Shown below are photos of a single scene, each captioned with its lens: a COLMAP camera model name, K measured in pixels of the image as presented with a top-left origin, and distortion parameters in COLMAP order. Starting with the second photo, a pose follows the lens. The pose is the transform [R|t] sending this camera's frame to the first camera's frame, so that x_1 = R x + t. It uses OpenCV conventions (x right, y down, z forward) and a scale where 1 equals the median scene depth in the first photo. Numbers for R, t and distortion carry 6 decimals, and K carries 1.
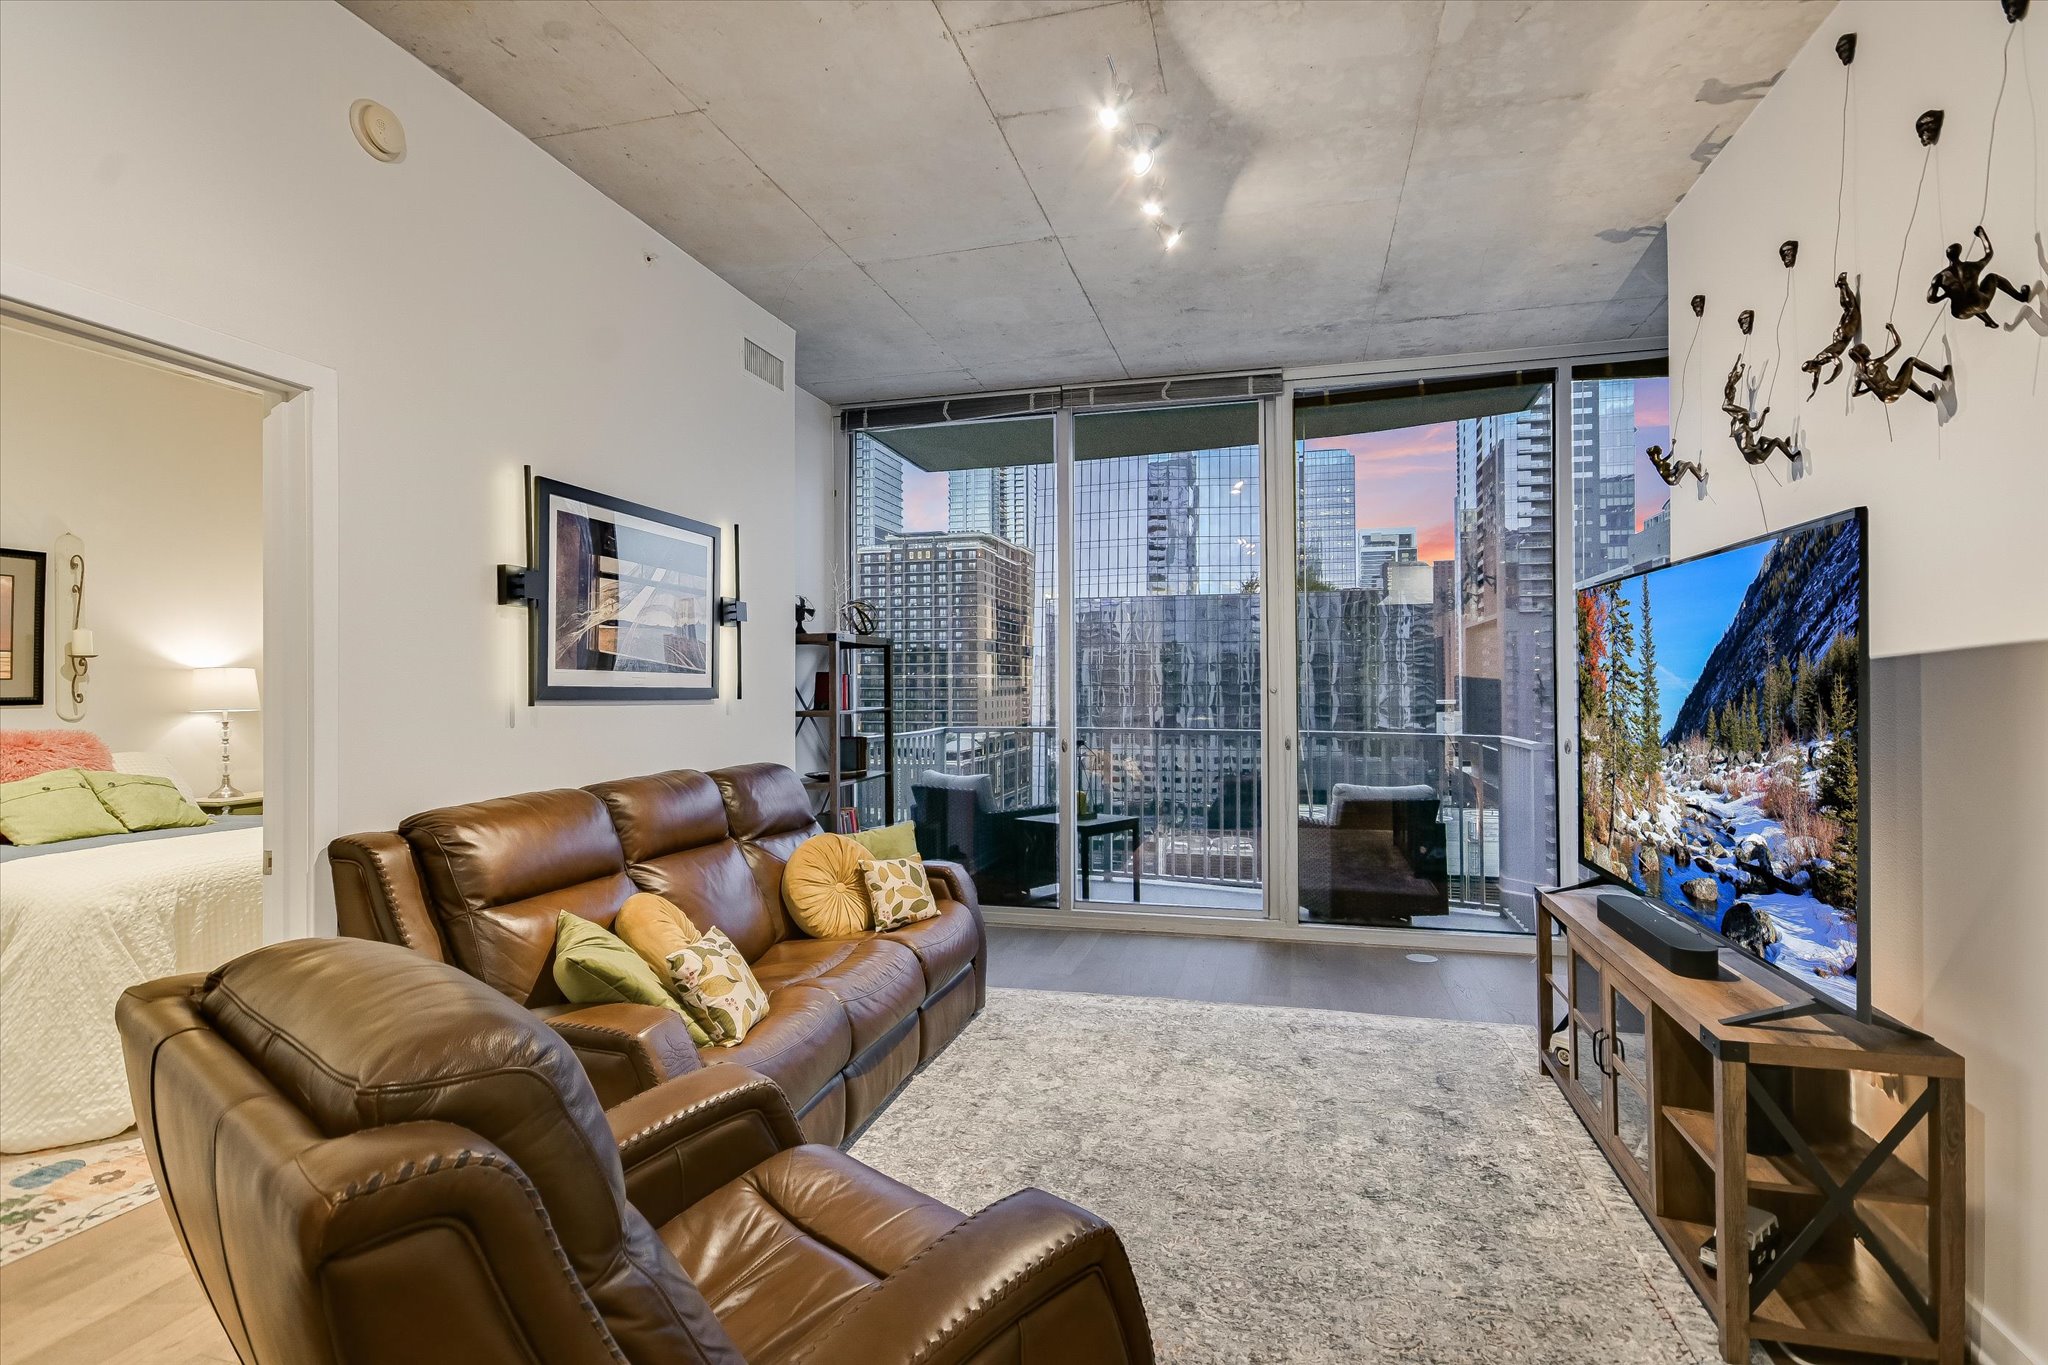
lens RADIAL K [[984.5, 0, 1020.1], [0, 984.5, 649.1], [0, 0, 1]] dist [0.002286, -0.003308]
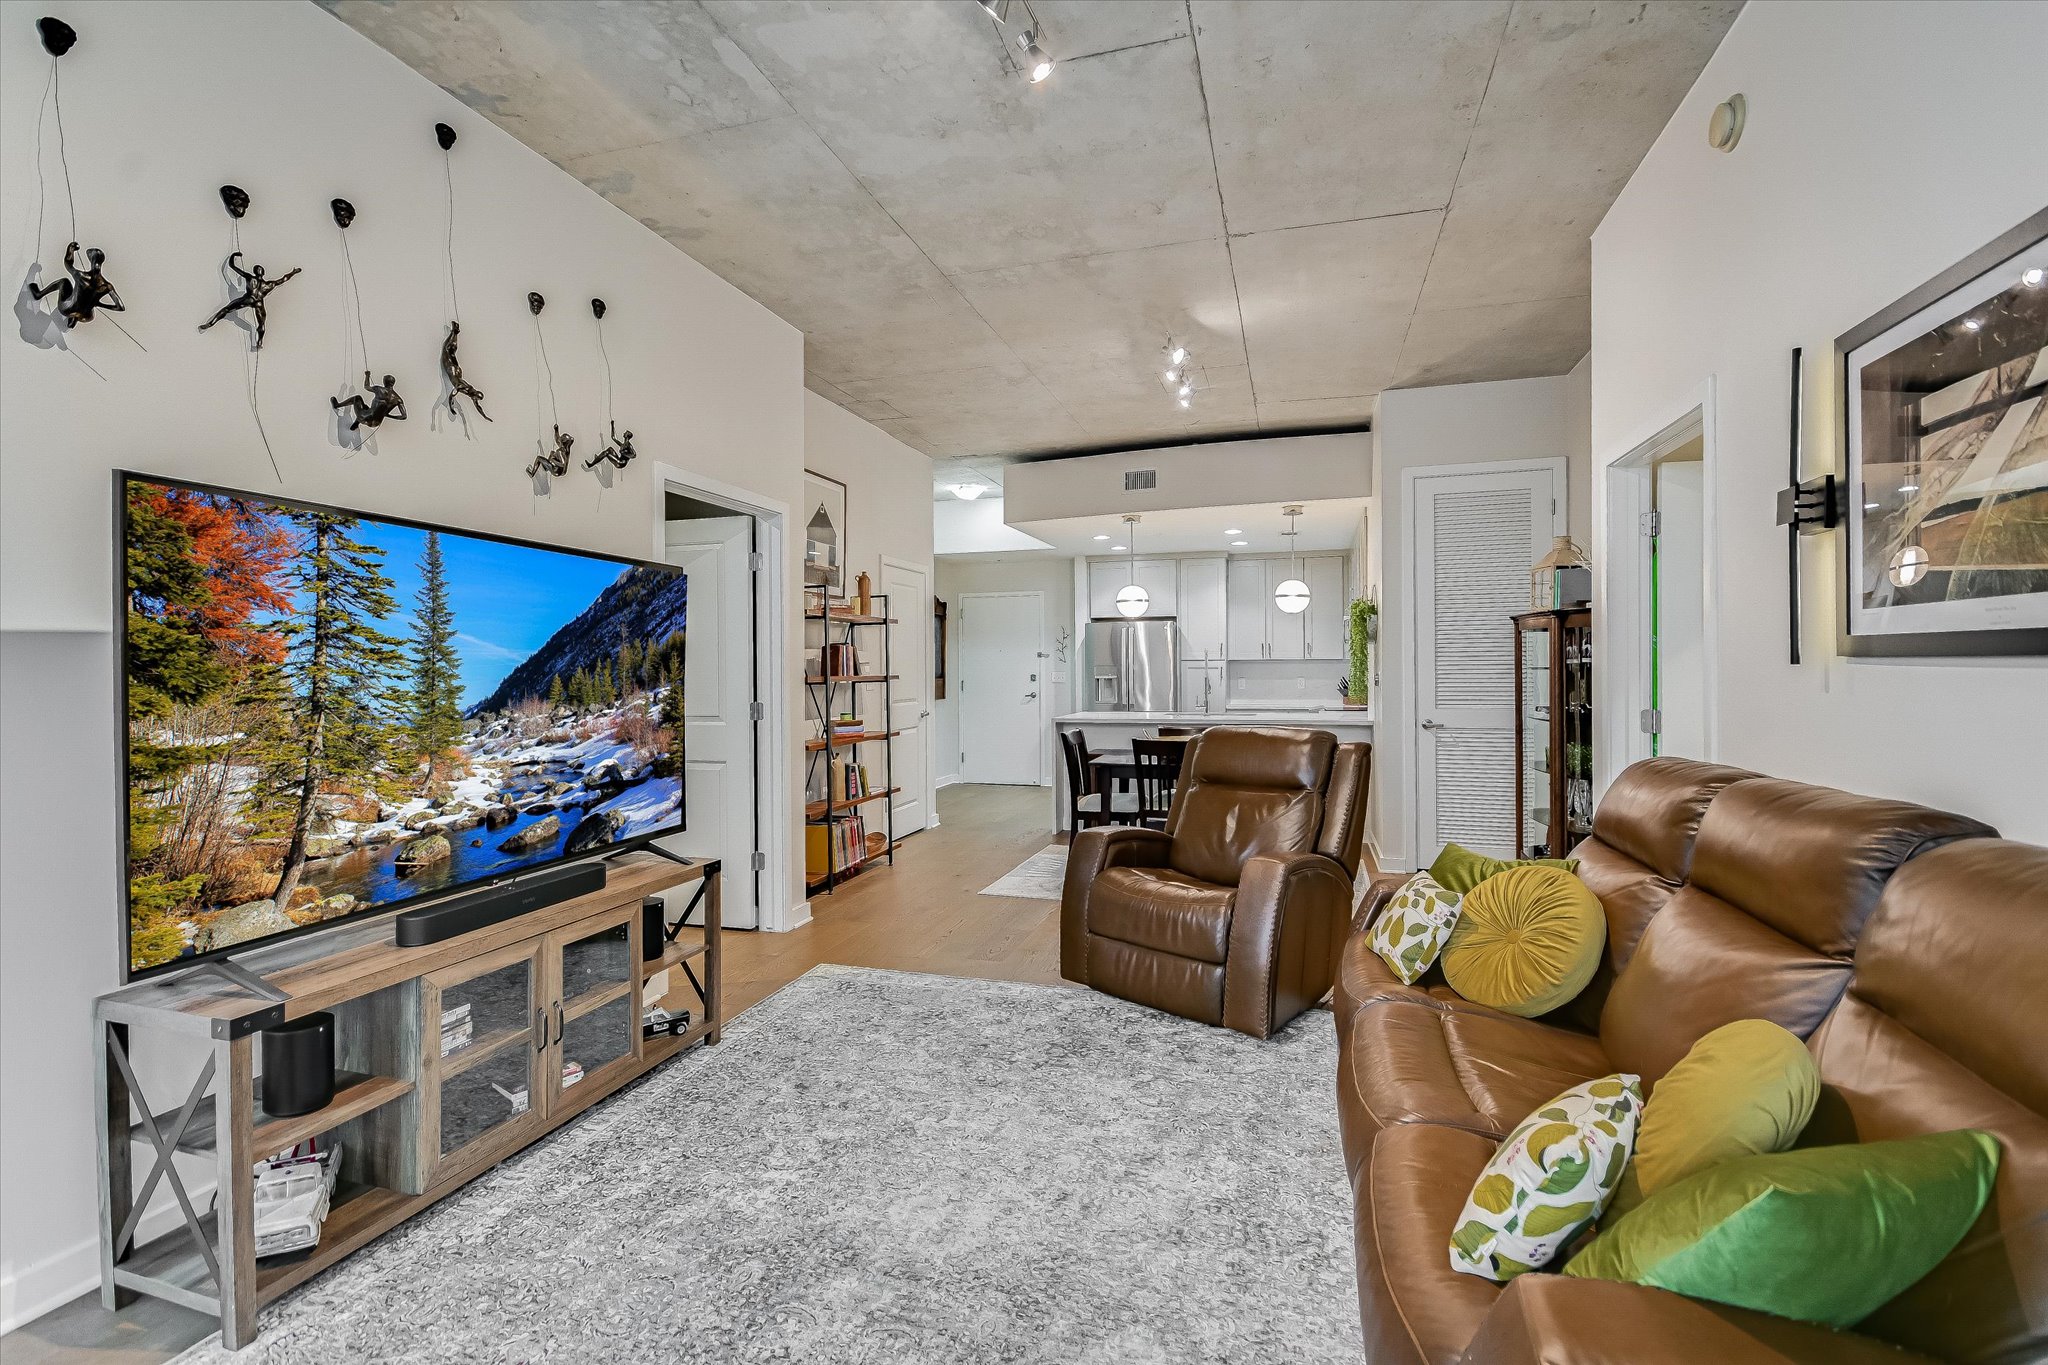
lens RADIAL K [[932.7, 0, 1017.7], [0, 932.7, 667.2], [0, 0, 1]] dist [0.007409, -0.001561]
pose [[-0.999445, 0.010530, 0.031605, 0.060104], [0.009333, 0.999242, -0.037789, 0.064830], [-0.031979, -0.037473, -0.998786, 1.389517]]
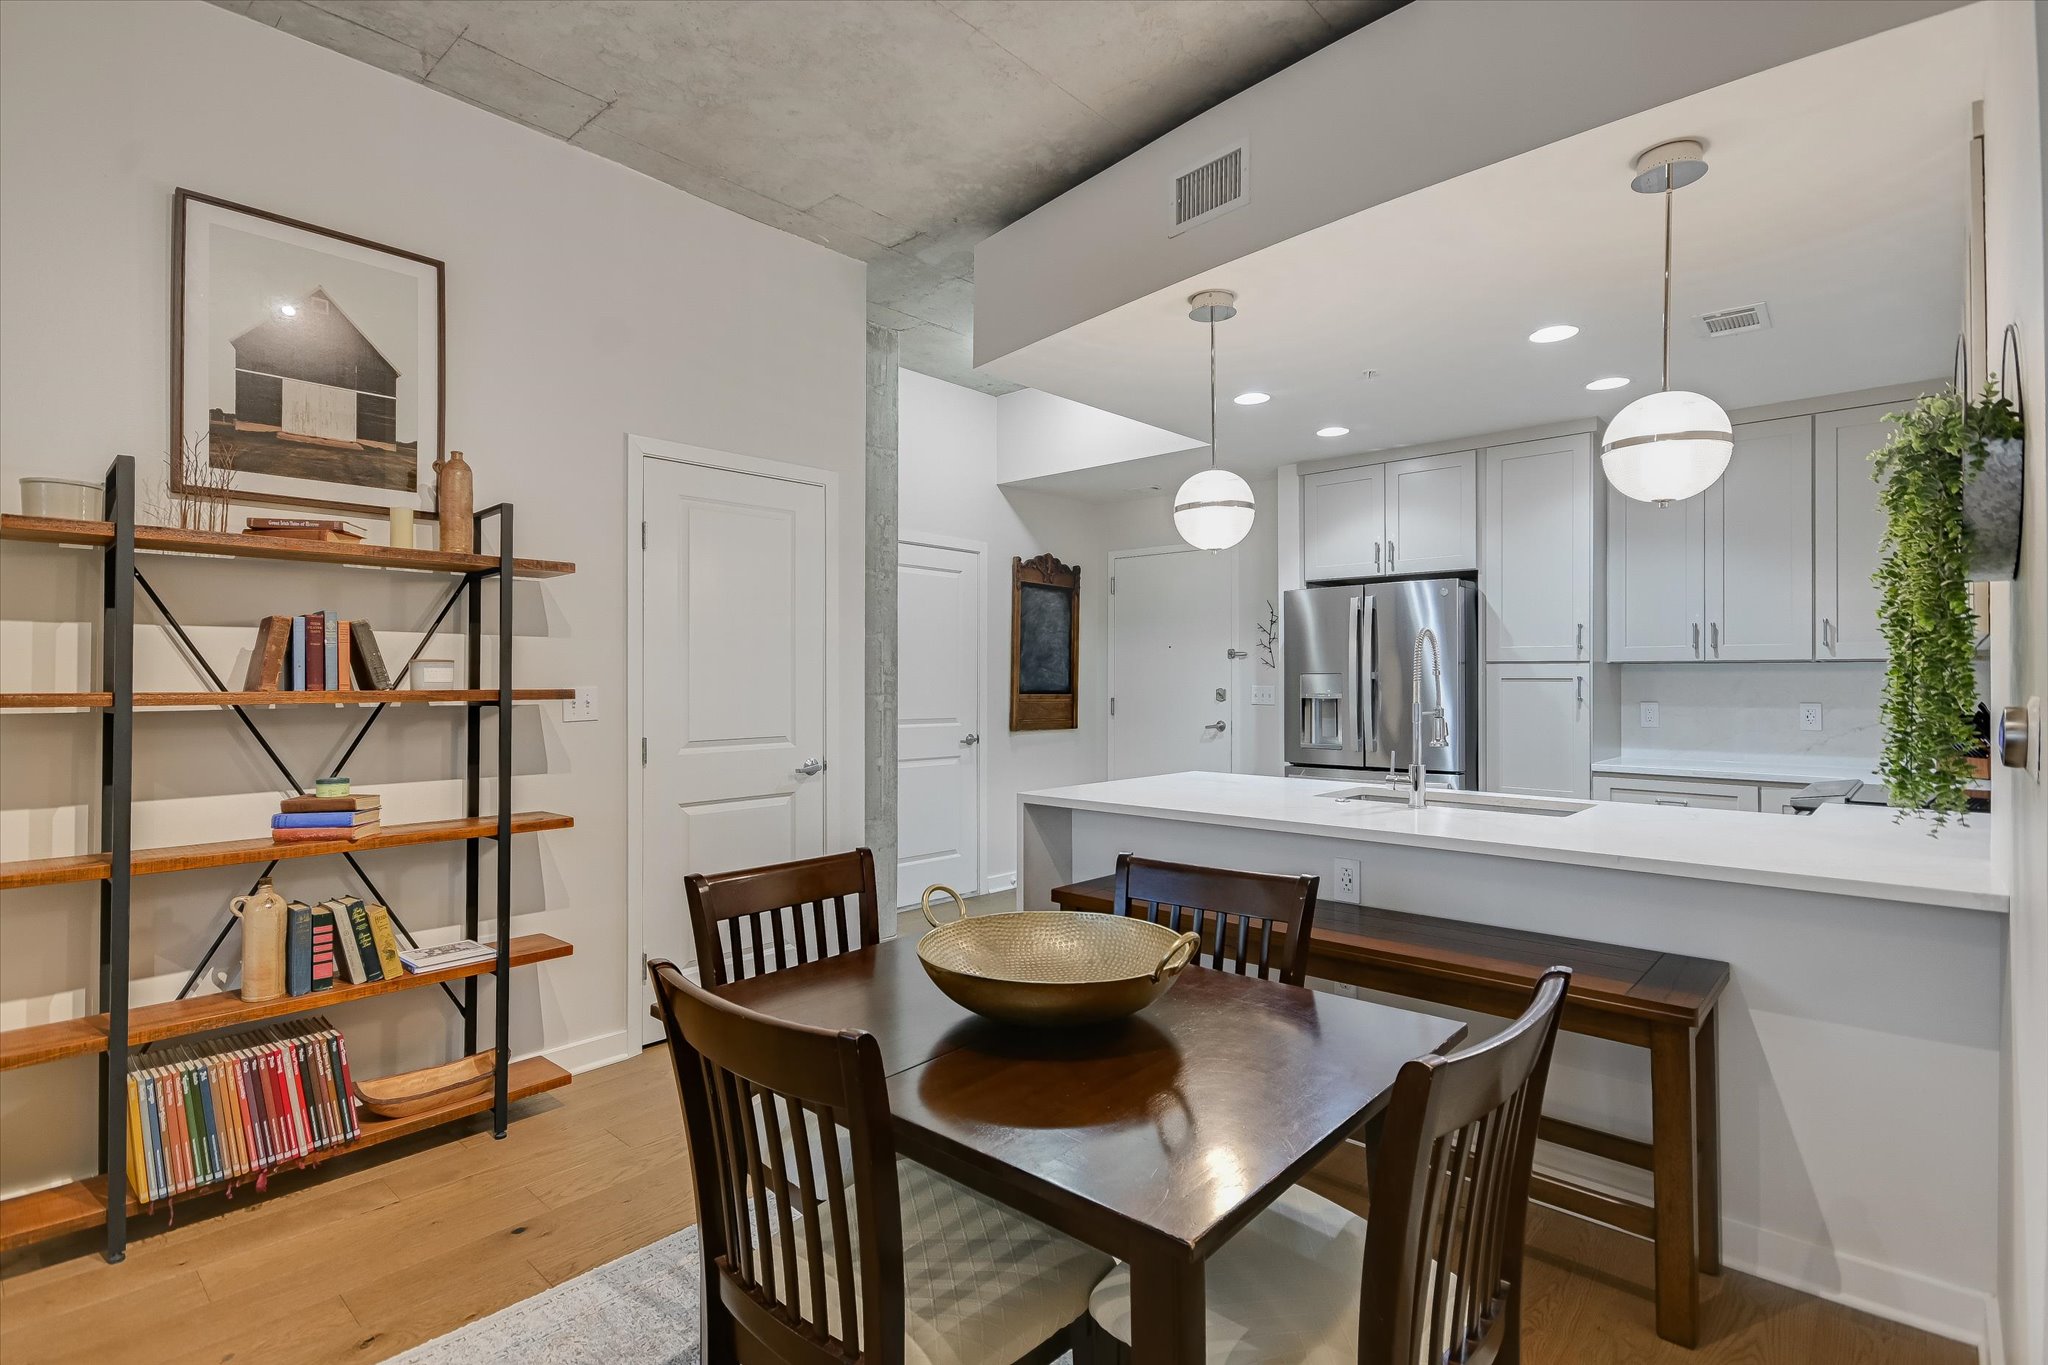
lens RADIAL K [[984.5, 0, 994.2], [0, 984.5, 682.8], [0, 0, 1]] dist [0.002286, -0.003308]
pose [[-0.879609, 0.001305, 0.475695, -0.362551], [-0.014570, 0.999453, -0.029683, 0.025075], [-0.475473, -0.033040, -0.879109, 0.217894]]
